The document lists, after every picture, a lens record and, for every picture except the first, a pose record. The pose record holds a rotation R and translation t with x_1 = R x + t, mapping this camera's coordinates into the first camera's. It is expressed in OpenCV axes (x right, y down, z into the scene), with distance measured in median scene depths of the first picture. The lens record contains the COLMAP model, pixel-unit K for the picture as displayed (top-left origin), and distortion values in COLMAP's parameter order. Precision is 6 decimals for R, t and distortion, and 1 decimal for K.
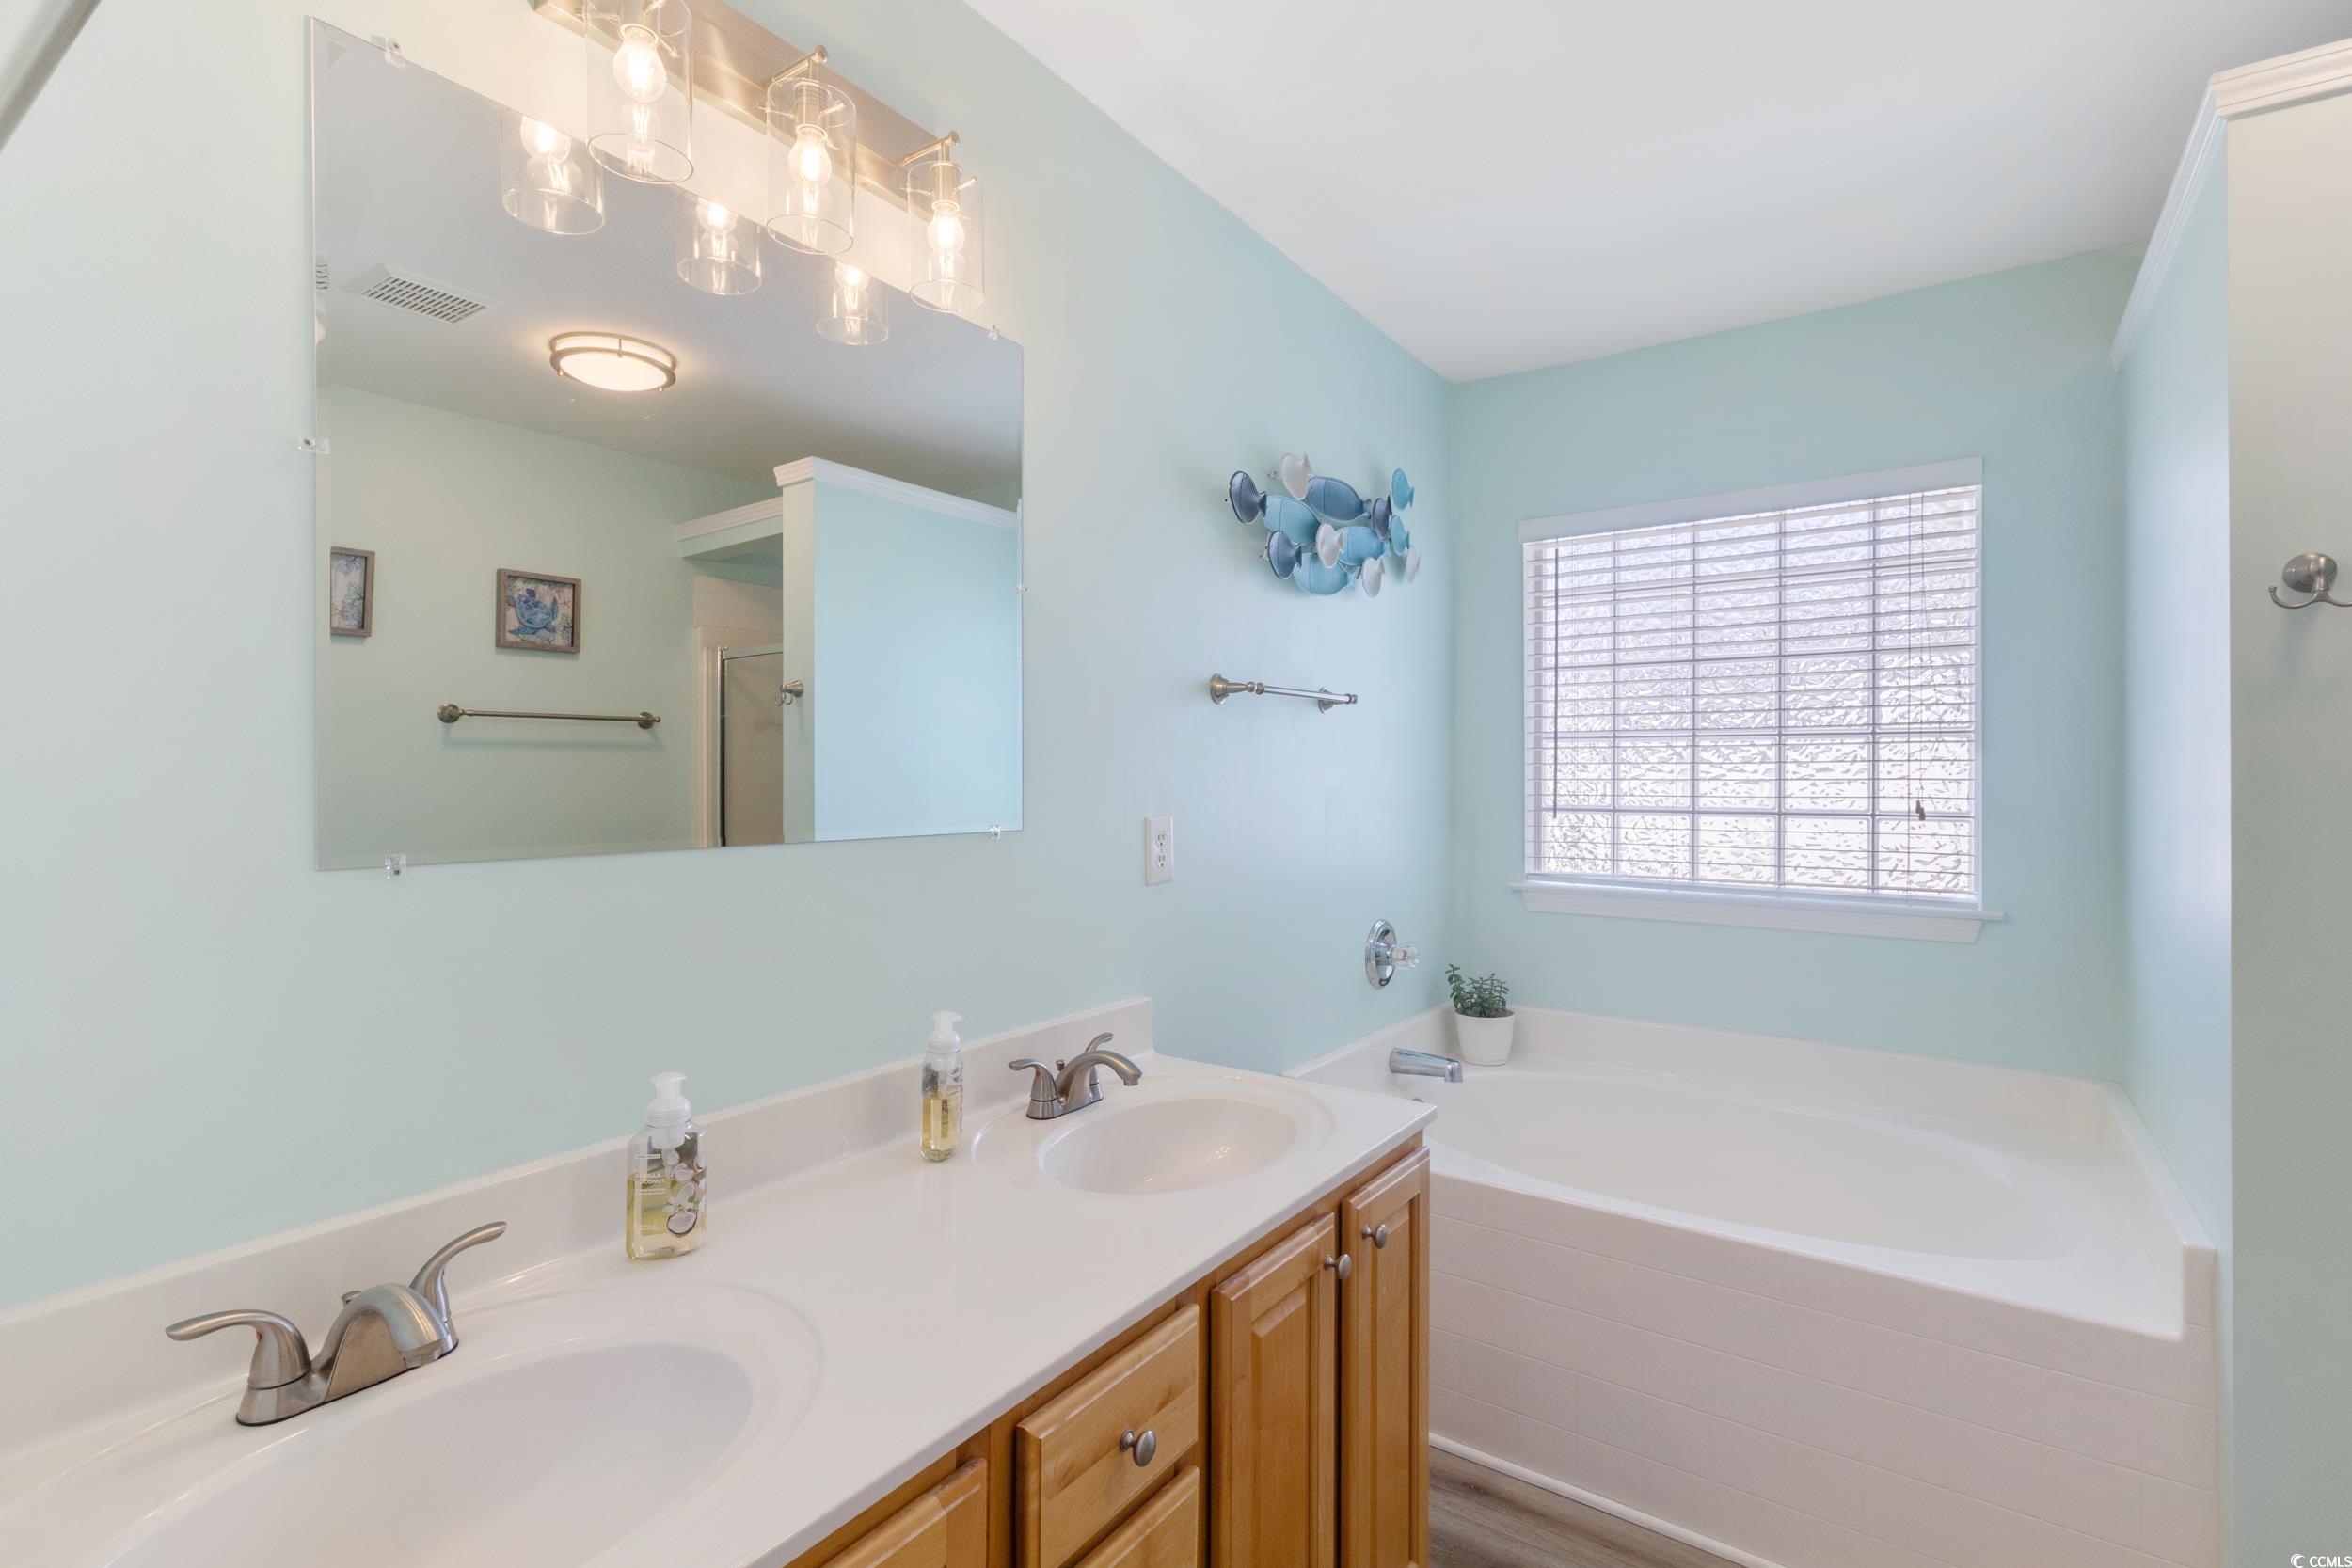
lens RADIAL K [[1098.3, 0, 1184.3], [0, 1098.3, 775.6], [0, 0, 1]] dist [0.009024, 0.001178]
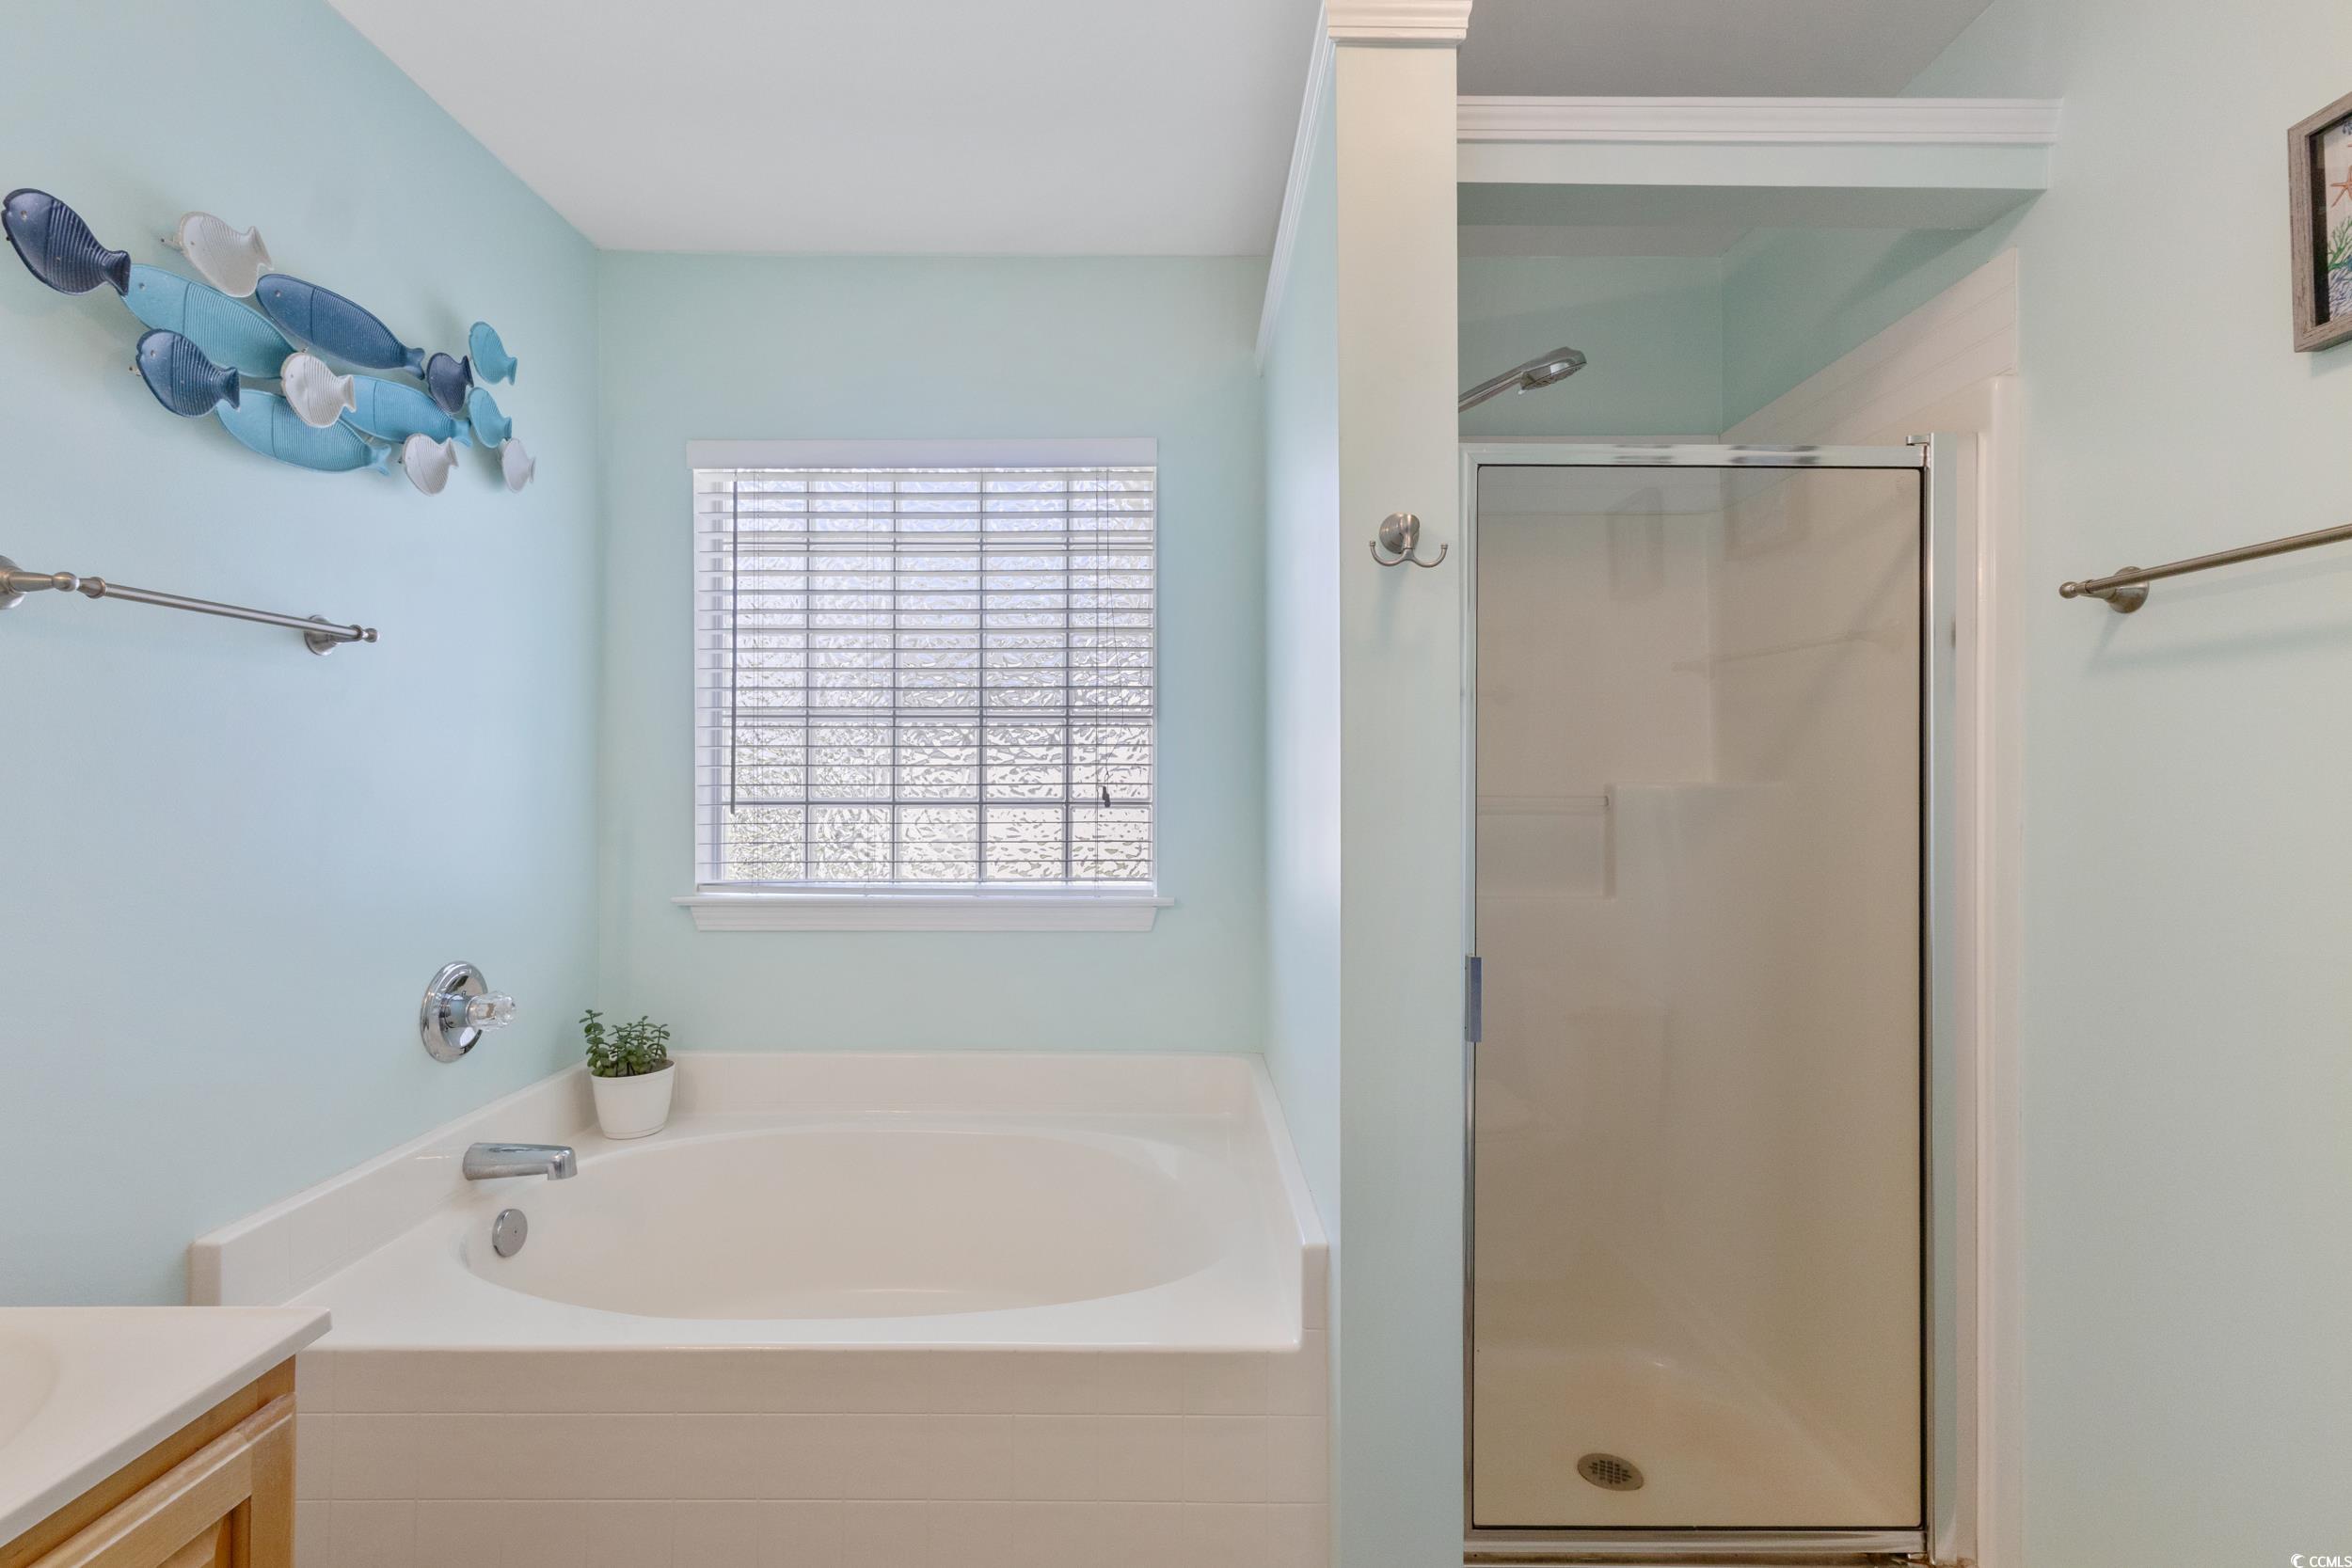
lens RADIAL K [[1098.3, 0, 1175.2], [0, 1098.3, 783.9], [0, 0, 1]] dist [0.009024, 0.001178]
pose [[0.820899, -0.002145, 0.571070, 0.157752], [0.000582, 0.999996, 0.002919, 0.016287], [-0.571073, -0.002064, 0.820896, 0.167438]]
